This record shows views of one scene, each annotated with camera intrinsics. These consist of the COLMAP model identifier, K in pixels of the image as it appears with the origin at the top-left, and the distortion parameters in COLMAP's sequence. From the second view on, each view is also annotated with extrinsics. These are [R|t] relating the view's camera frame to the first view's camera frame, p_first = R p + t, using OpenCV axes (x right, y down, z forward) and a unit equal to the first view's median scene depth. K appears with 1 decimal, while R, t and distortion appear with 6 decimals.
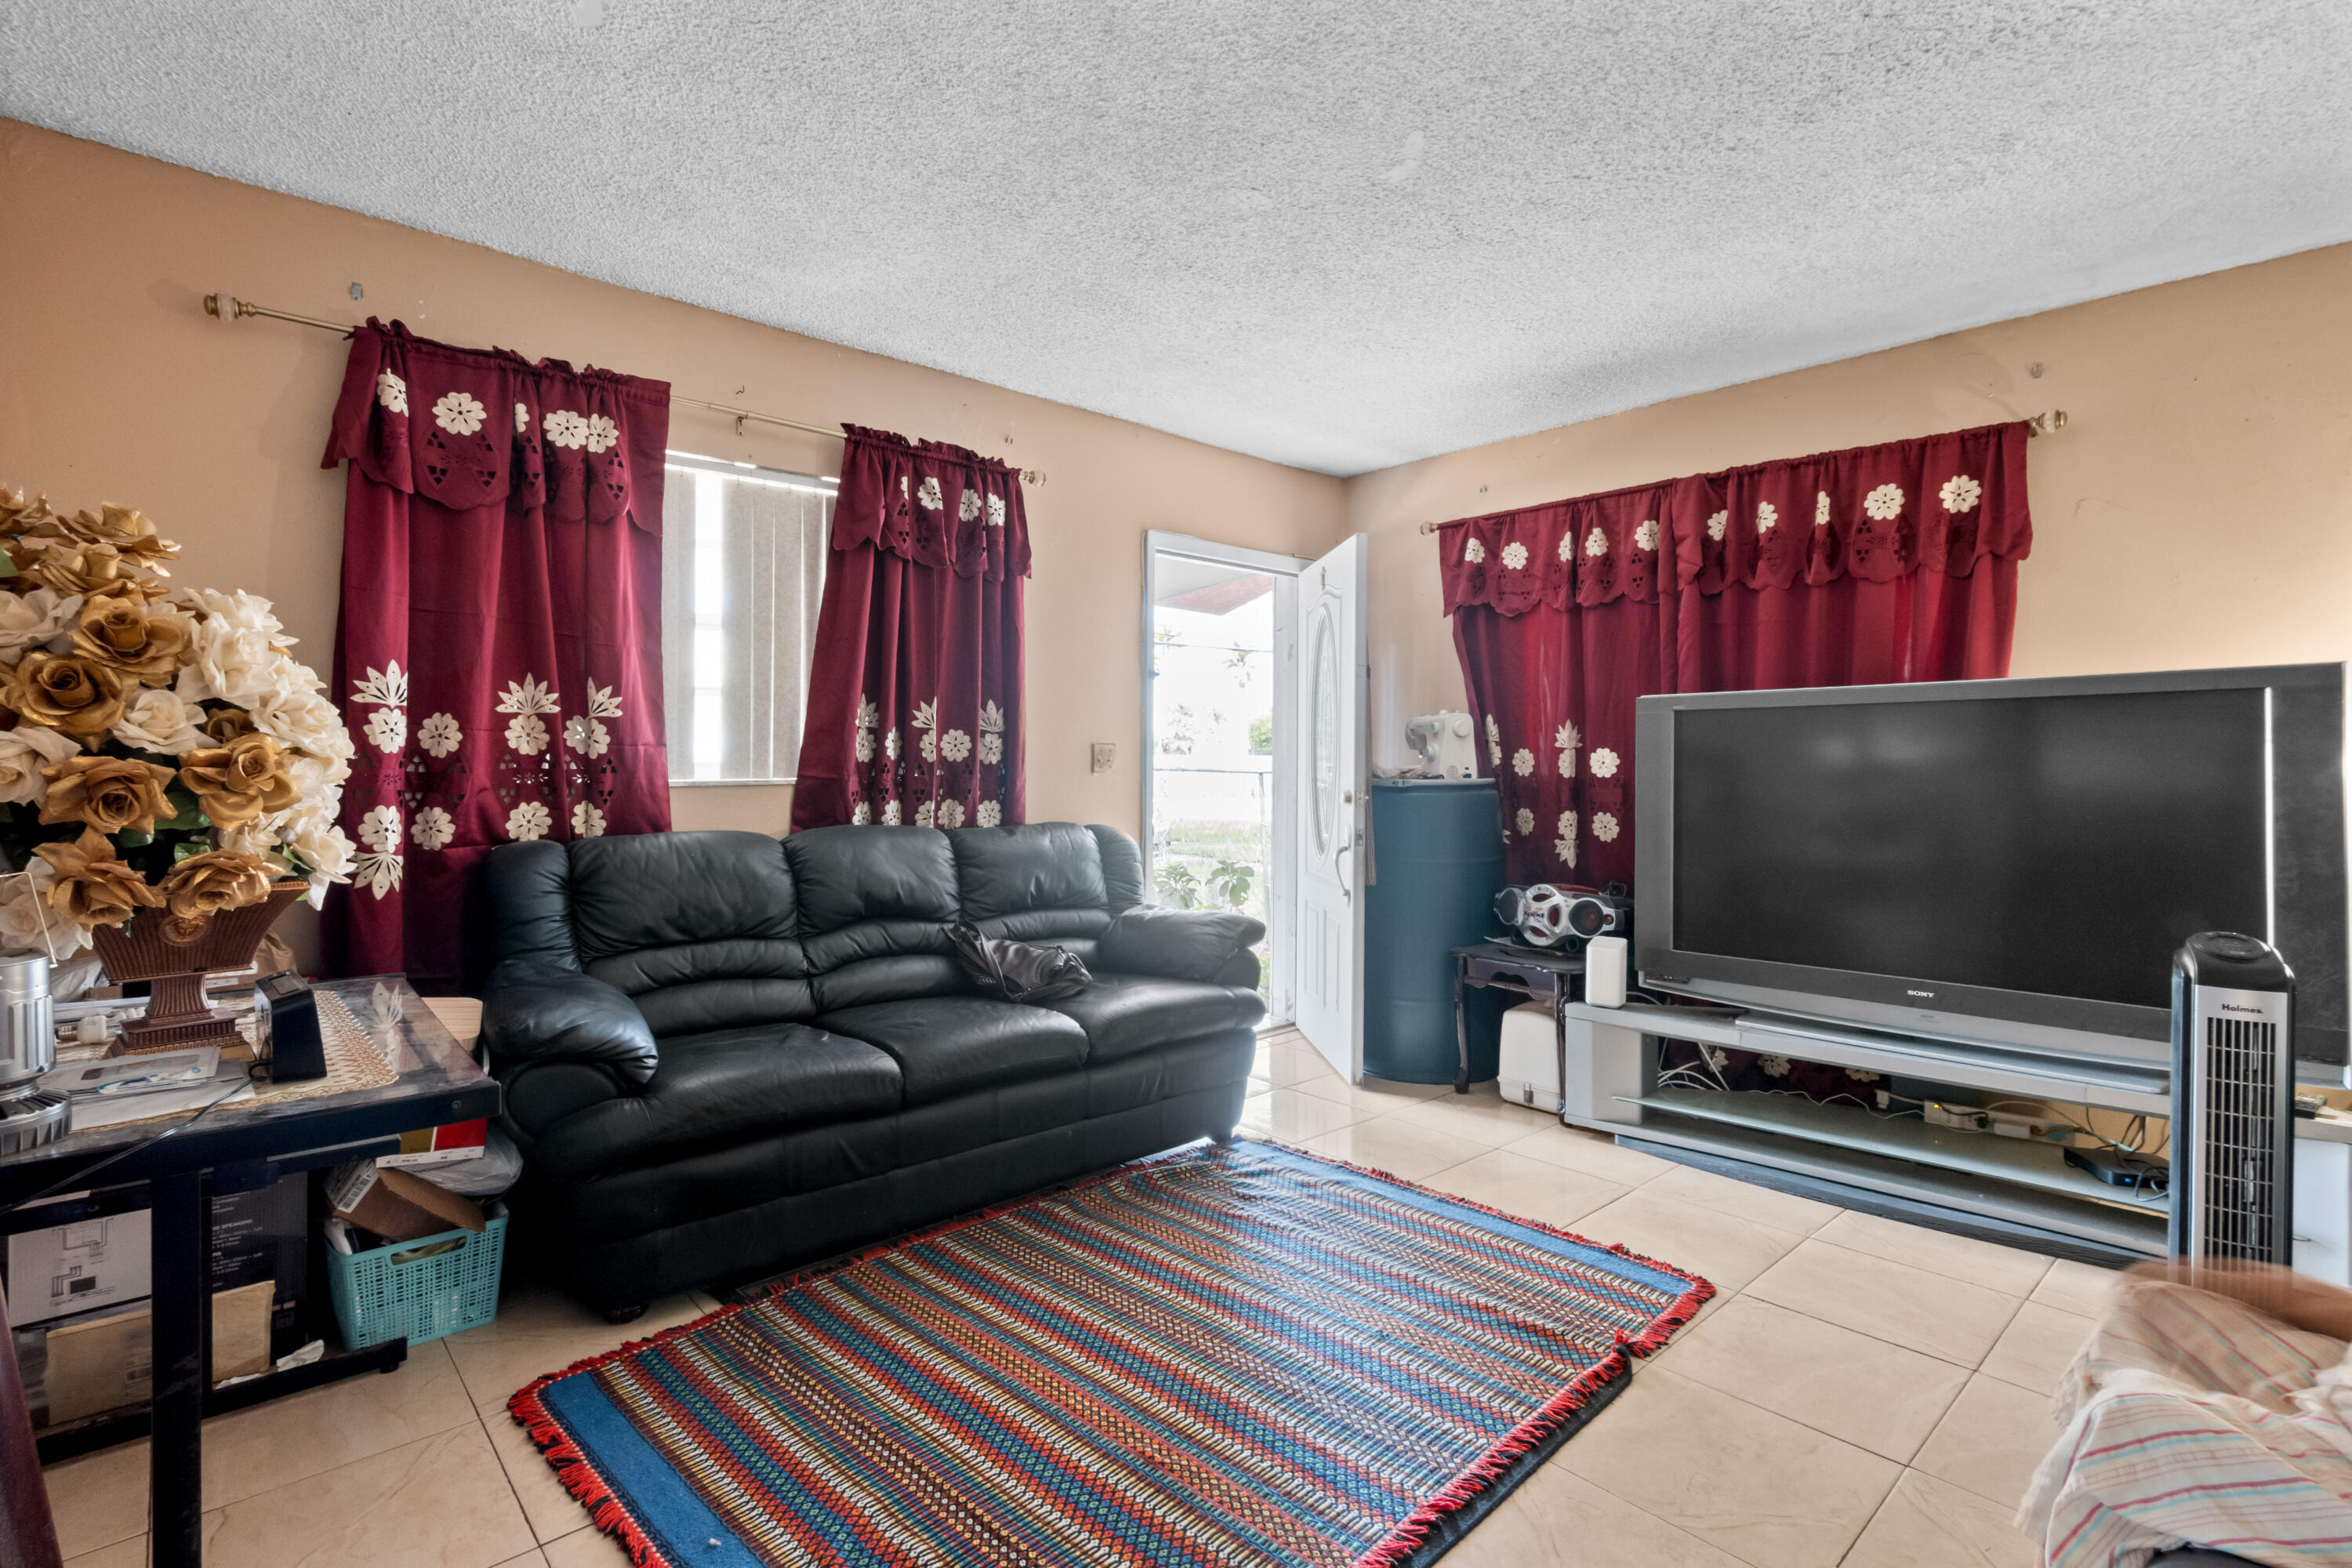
lens RADIAL K [[1158.7, 0, 1280.3], [0, 1158.7, 760.2], [0, 0, 1]] dist [0.002040, 0.000354]
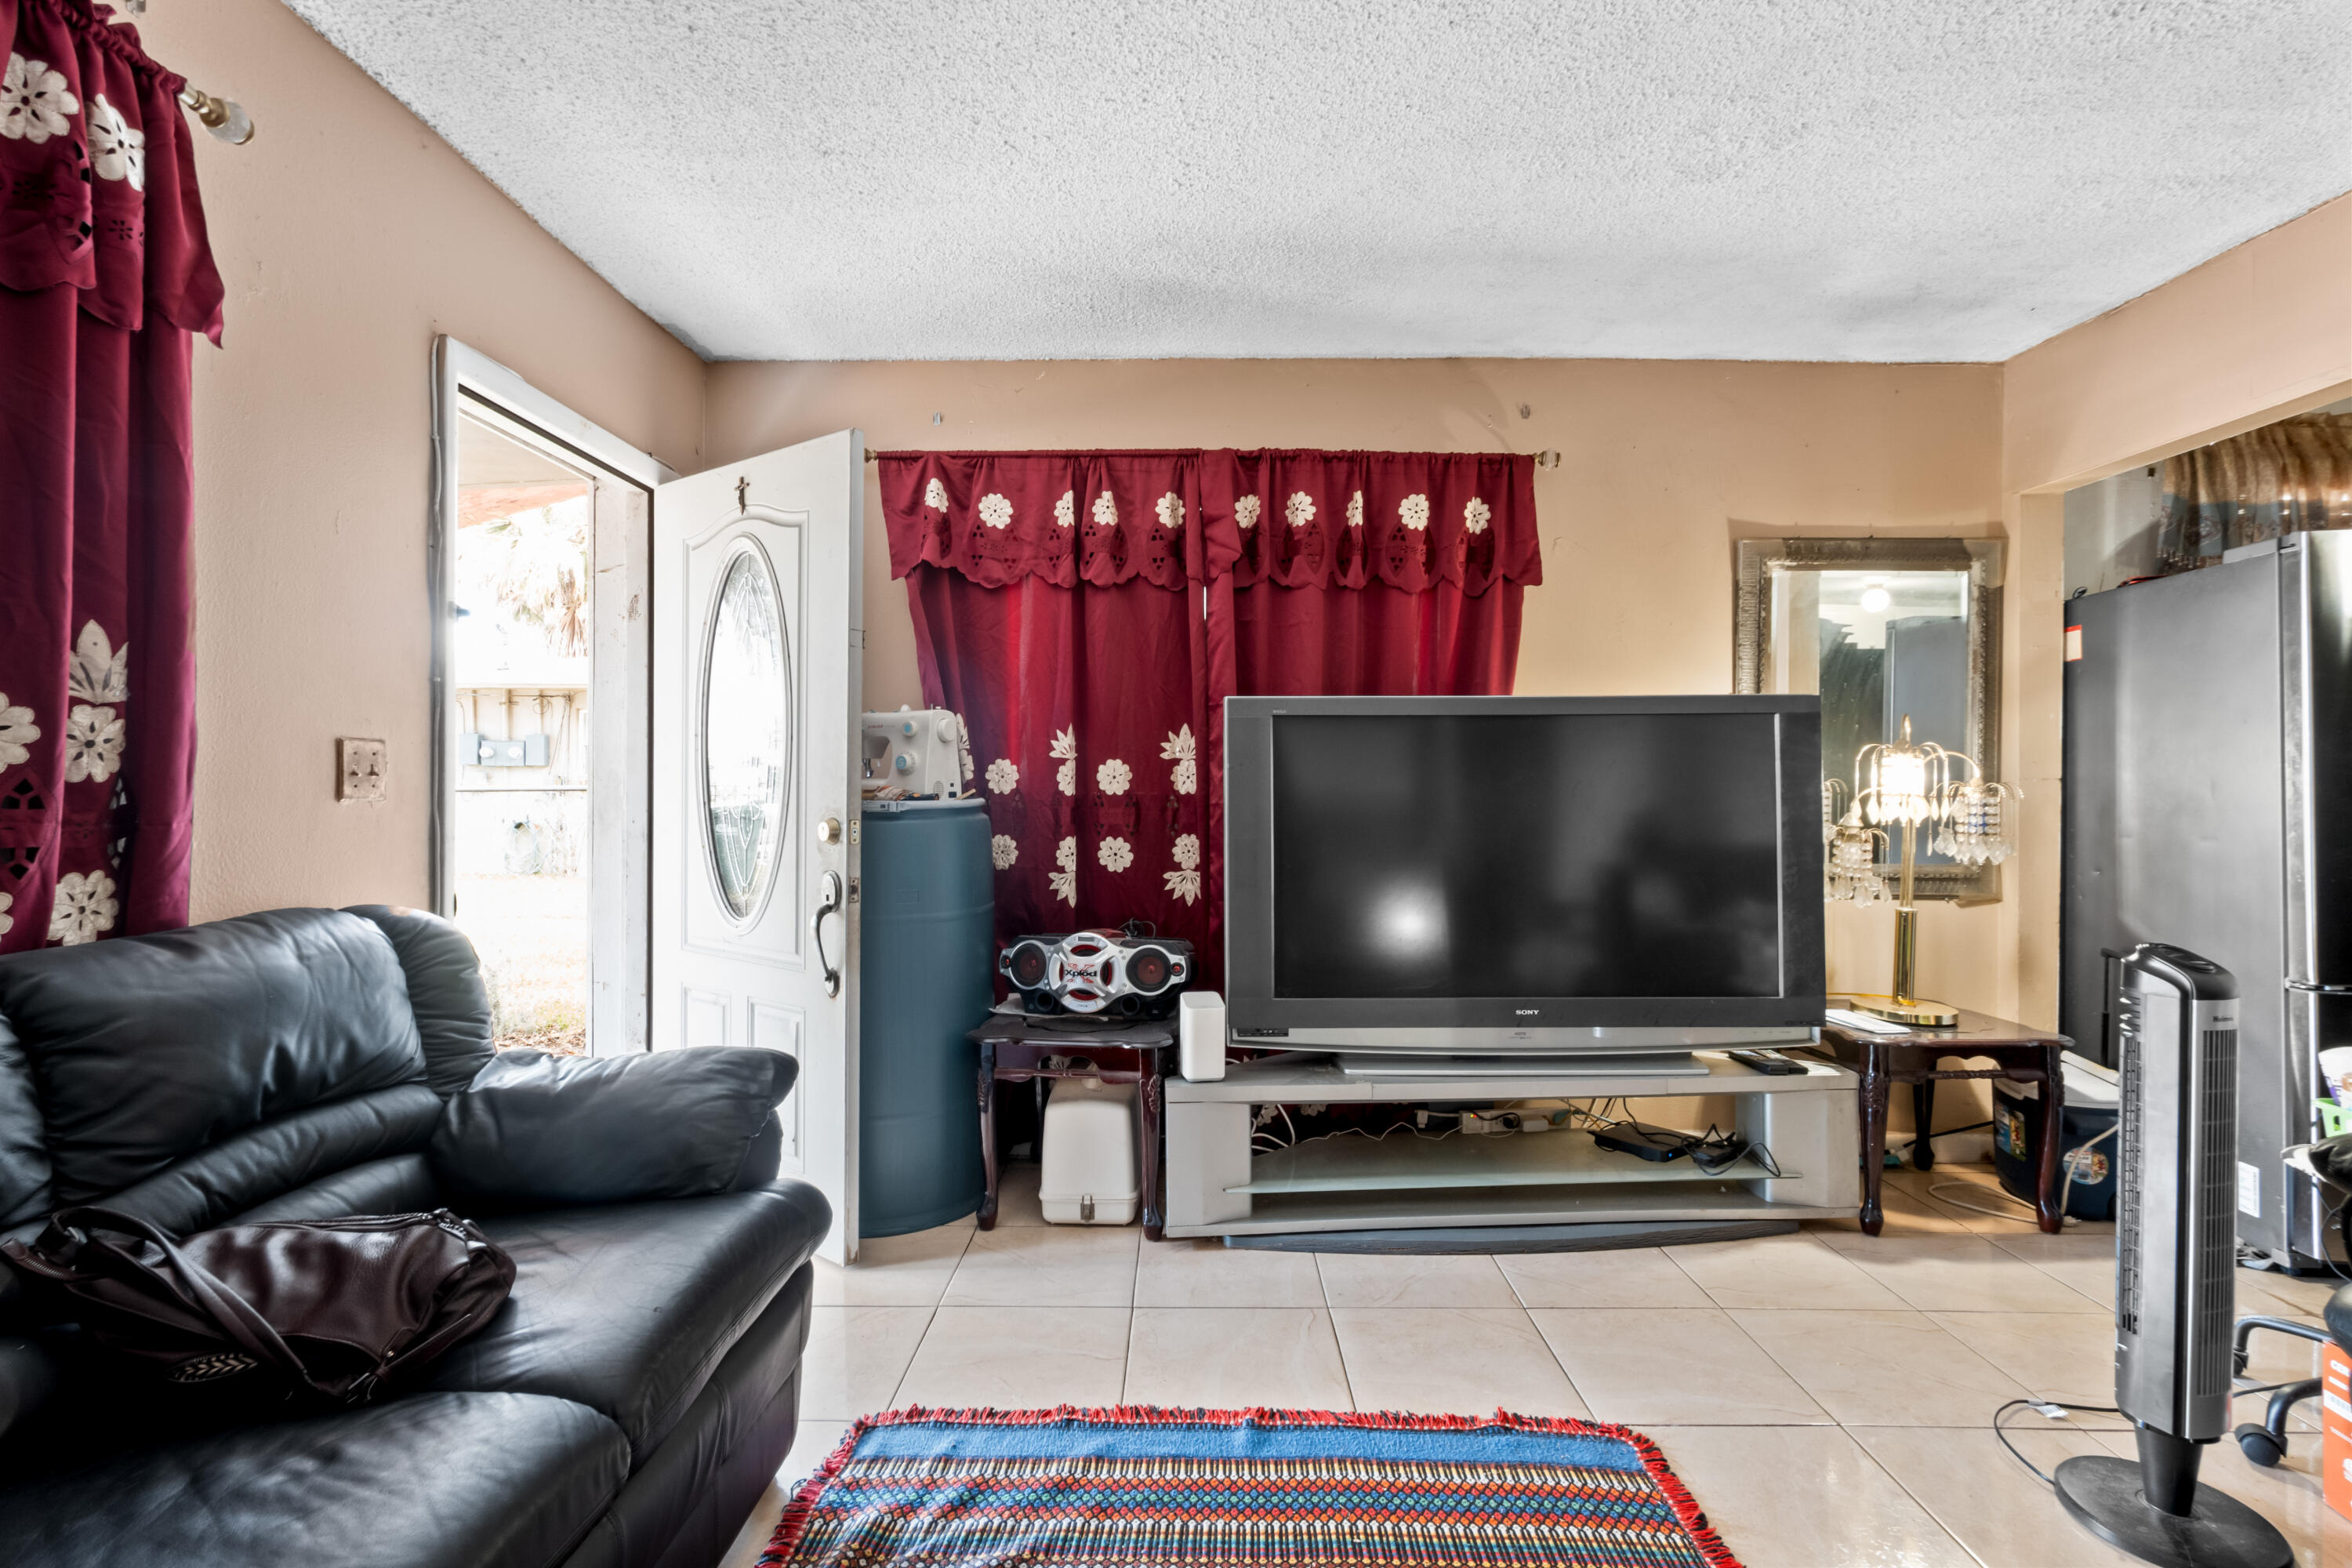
lens RADIAL K [[1045.8, 0, 1176.0], [0, 1045.8, 784.0], [0, 0, 1]] dist [-0.000196, 0.000684]
pose [[0.718947, -0.005511, 0.695043, -0.229781], [-0.001057, 0.999959, 0.009022, 0.000387], [-0.695064, -0.007221, 0.718912, 0.474853]]
